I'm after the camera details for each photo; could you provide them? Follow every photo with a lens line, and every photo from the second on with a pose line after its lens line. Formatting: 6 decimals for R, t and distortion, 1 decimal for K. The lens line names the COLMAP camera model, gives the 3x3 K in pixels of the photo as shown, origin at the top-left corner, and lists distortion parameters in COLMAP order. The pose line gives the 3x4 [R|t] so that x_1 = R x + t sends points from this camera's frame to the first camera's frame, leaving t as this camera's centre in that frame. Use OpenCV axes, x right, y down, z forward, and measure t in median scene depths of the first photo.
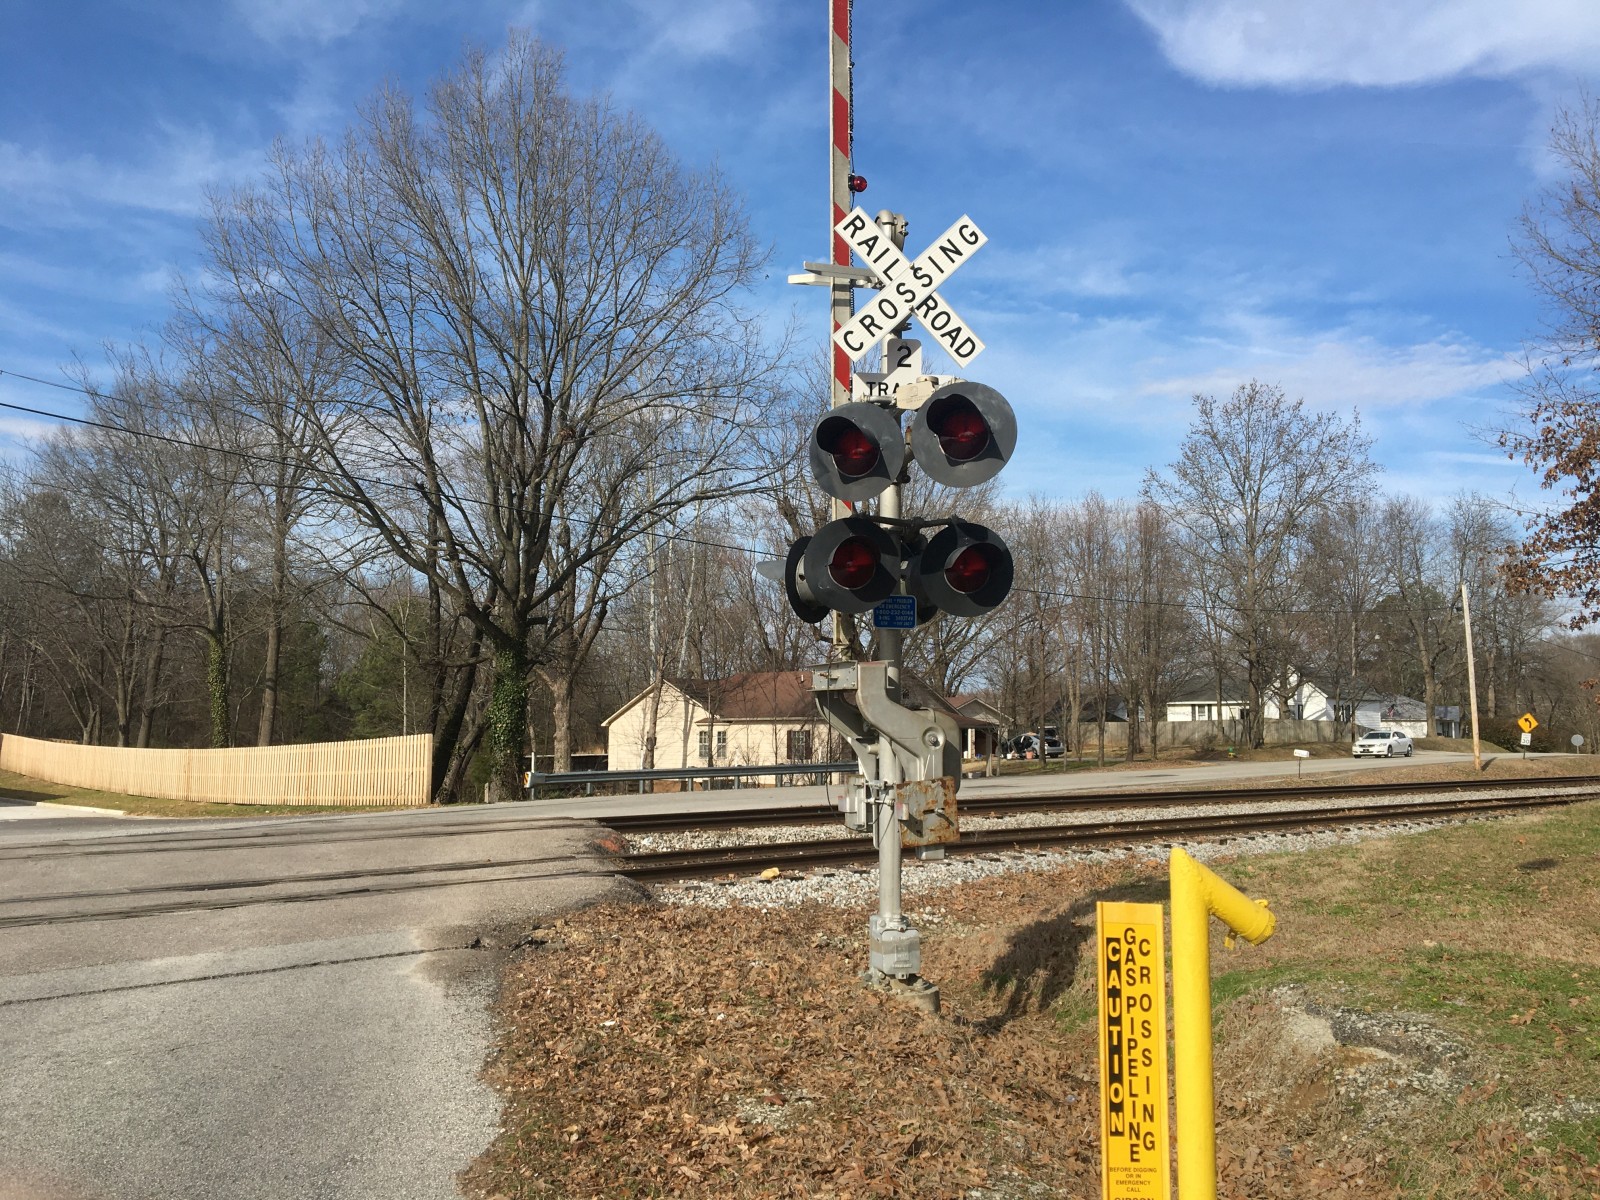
lens RADIAL K [[1336.1, 0, 800.0], [0, 1336.1, 600.0], [0, 0, 1]] dist [0.075401, -0.136583]
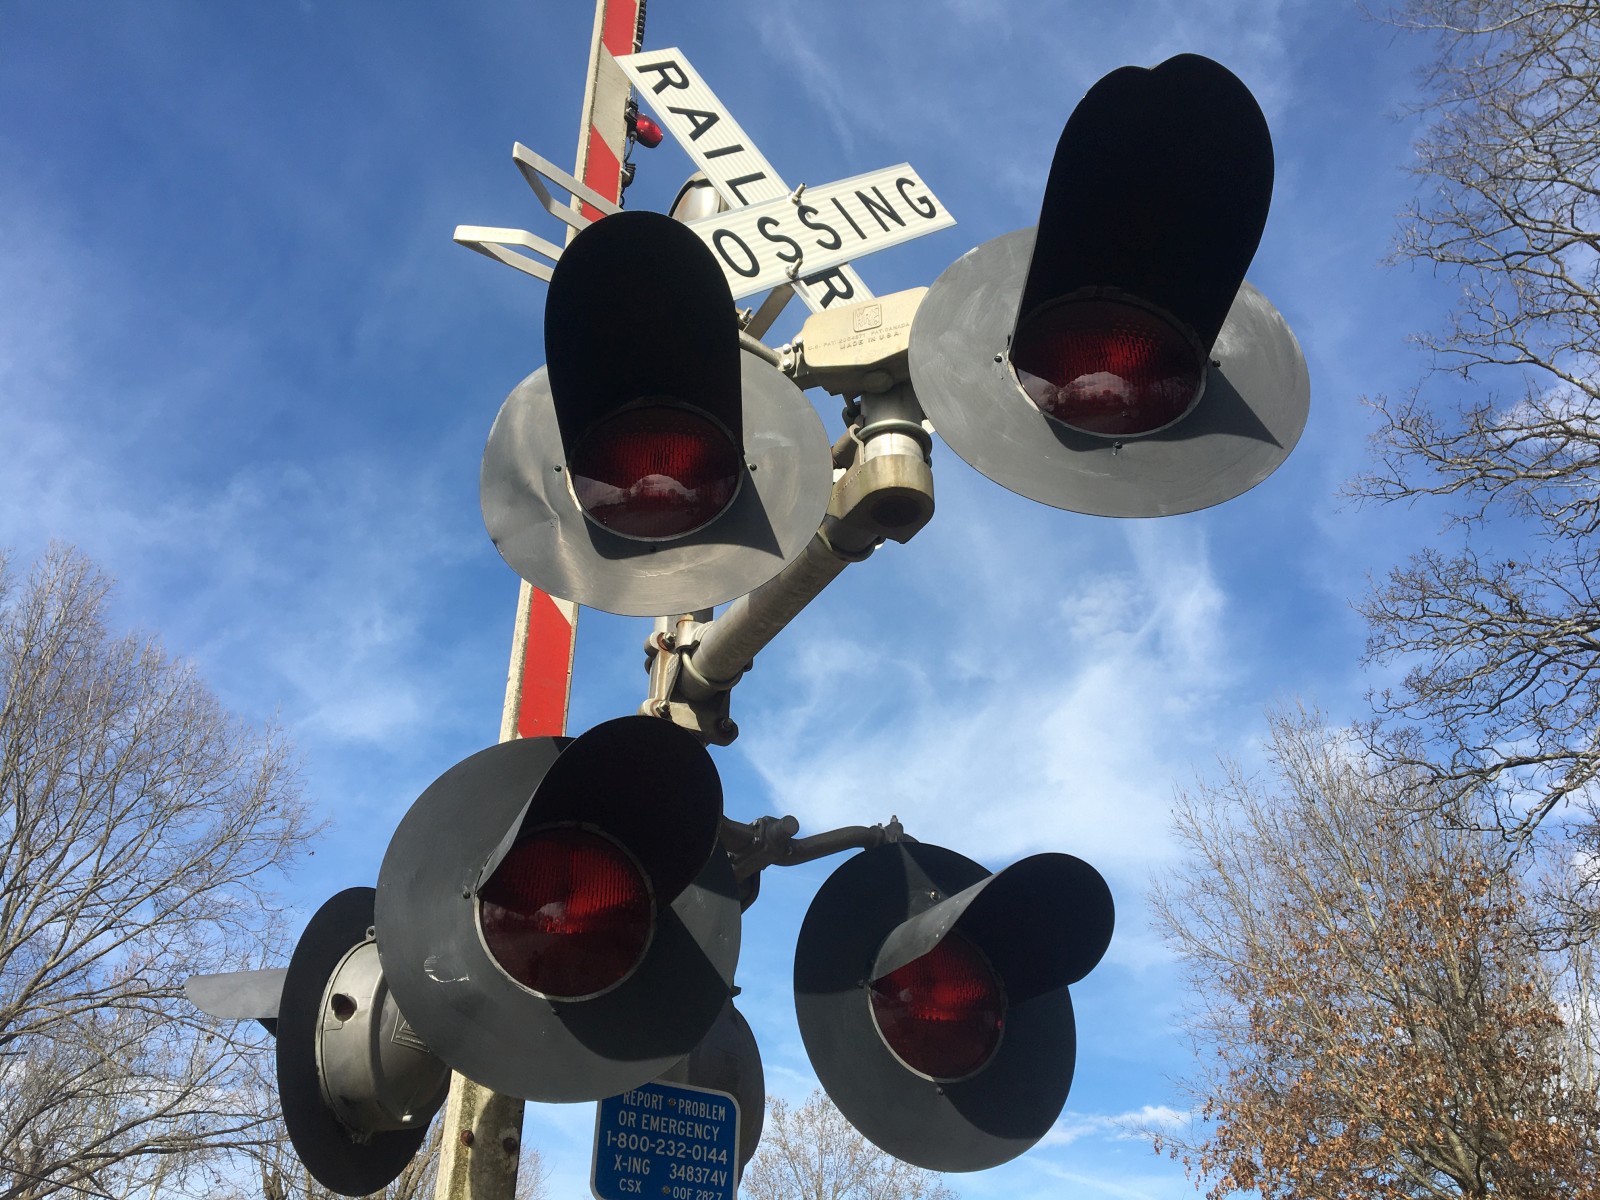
lens RADIAL K [[1354.0, 0, 785.4], [0, 1354.0, 586.8], [0, 0, 1]] dist [0.104336, -0.199070]
pose [[0.947550, 0.187283, 0.258988, -0.001539], [-0.037370, 0.869692, -0.492179, 0.047279], [-0.317417, 0.456686, 0.831075, 0.719332]]
